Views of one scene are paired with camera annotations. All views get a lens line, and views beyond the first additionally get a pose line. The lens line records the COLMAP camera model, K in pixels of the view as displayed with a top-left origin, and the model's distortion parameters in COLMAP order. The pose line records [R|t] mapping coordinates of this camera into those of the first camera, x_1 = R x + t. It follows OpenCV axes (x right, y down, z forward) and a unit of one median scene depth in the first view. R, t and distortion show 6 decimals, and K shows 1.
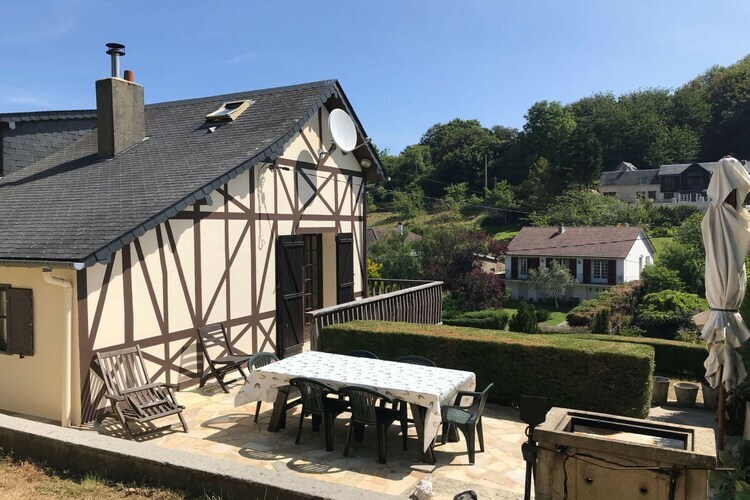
lens RADIAL K [[604.2, 0, 381.4], [0, 604.2, 252.7], [0, 0, 1]] dist [0.024662, -0.041411]
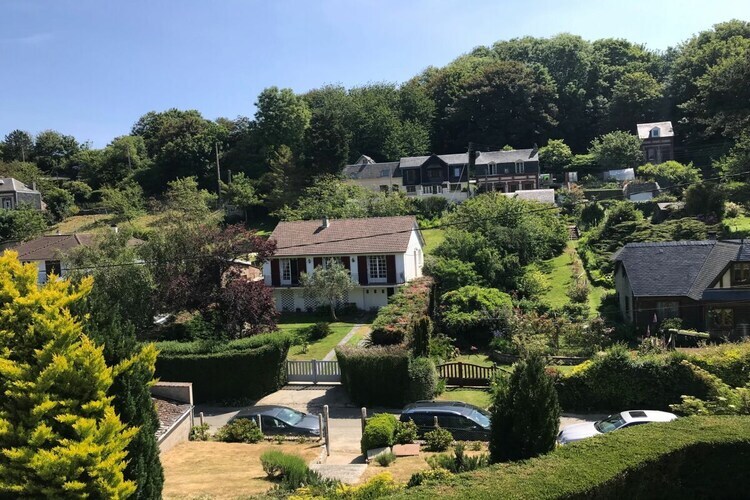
lens RADIAL K [[604.2, 0, 365.7], [0, 604.2, 253.3], [0, 0, 1]] dist [0.024662, -0.041411]
pose [[0.907104, -0.053118, 0.417541, -0.003399], [0.056853, 0.998376, 0.003497, 0.003839], [-0.417049, 0.020567, 0.908651, 0.220210]]
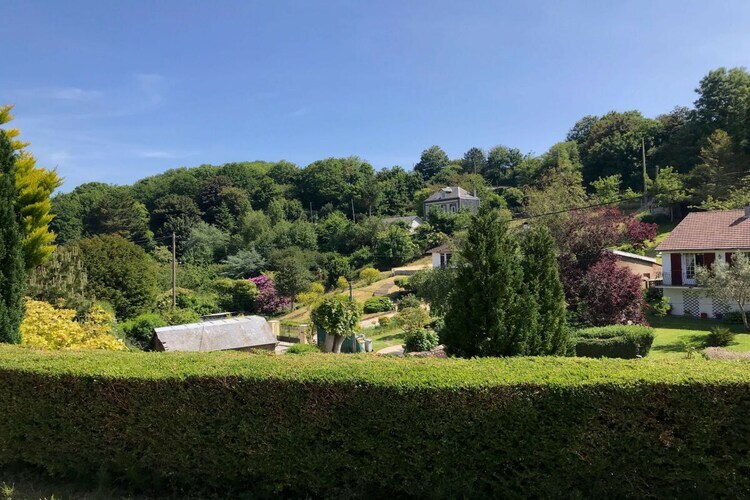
lens RADIAL K [[604.2, 0, 381.7], [0, 604.2, 246.3], [0, 0, 1]] dist [0.024662, -0.041411]
pose [[0.964532, -0.023039, -0.262959, 0.077427], [0.009281, 0.998528, -0.053443, 0.032439], [0.263803, 0.049107, 0.963326, 0.239600]]
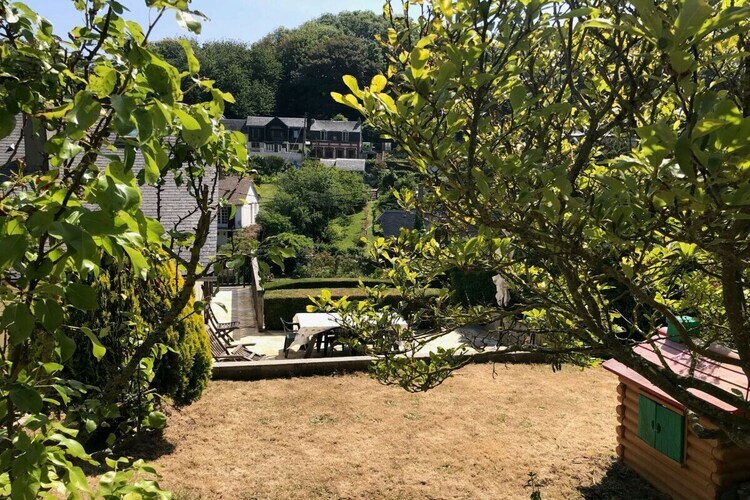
lens RADIAL K [[604.2, 0, 373.1], [0, 604.2, 264.9], [0, 0, 1]] dist [0.024662, -0.041411]
pose [[0.777106, -0.077241, 0.624612, -0.116549], [-0.002608, 0.992037, 0.125923, -0.021233], [-0.629364, -0.099484, 0.770716, -0.047345]]
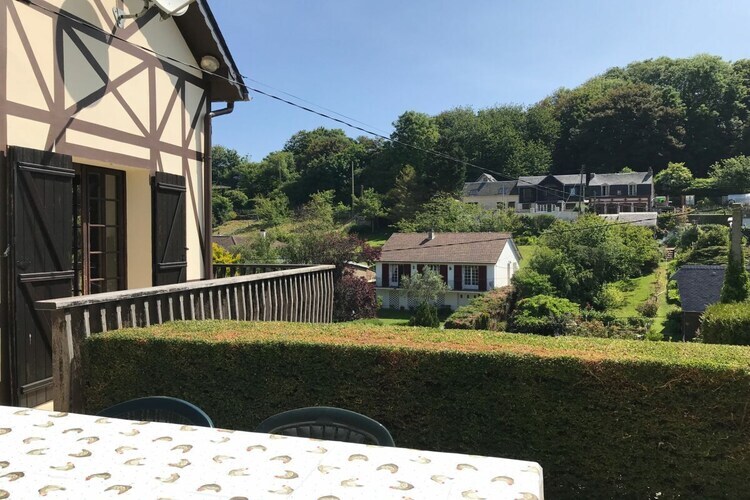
lens RADIAL K [[604.2, 0, 379.5], [0, 604.2, 247.6], [0, 0, 1]] dist [0.024662, -0.041411]
pose [[0.975278, 0.002278, 0.220971, 0.001266], [0.004591, 0.999522, -0.030570, 0.010419], [-0.220935, 0.030829, 0.974801, 0.074400]]
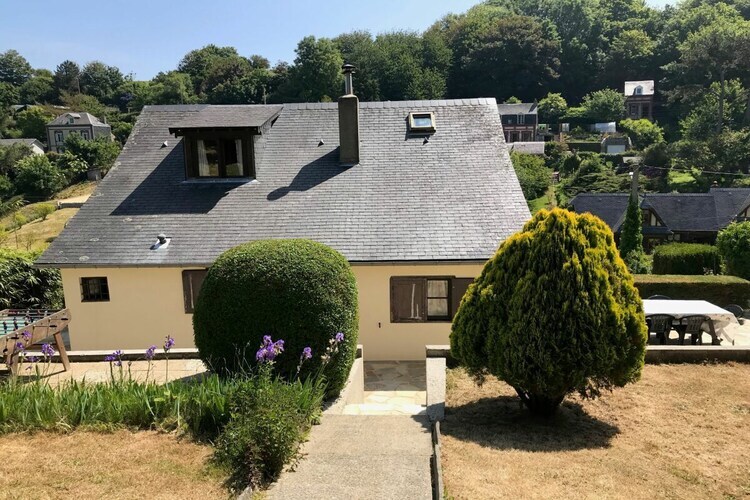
lens RADIAL K [[604.2, 0, 377.5], [0, 604.2, 260.9], [0, 0, 1]] dist [0.024662, -0.041411]
pose [[0.906872, -0.083464, 0.413059, -0.156439], [0.028281, 0.990034, 0.137960, -0.021276], [-0.420457, -0.113430, 0.900194, -0.024411]]
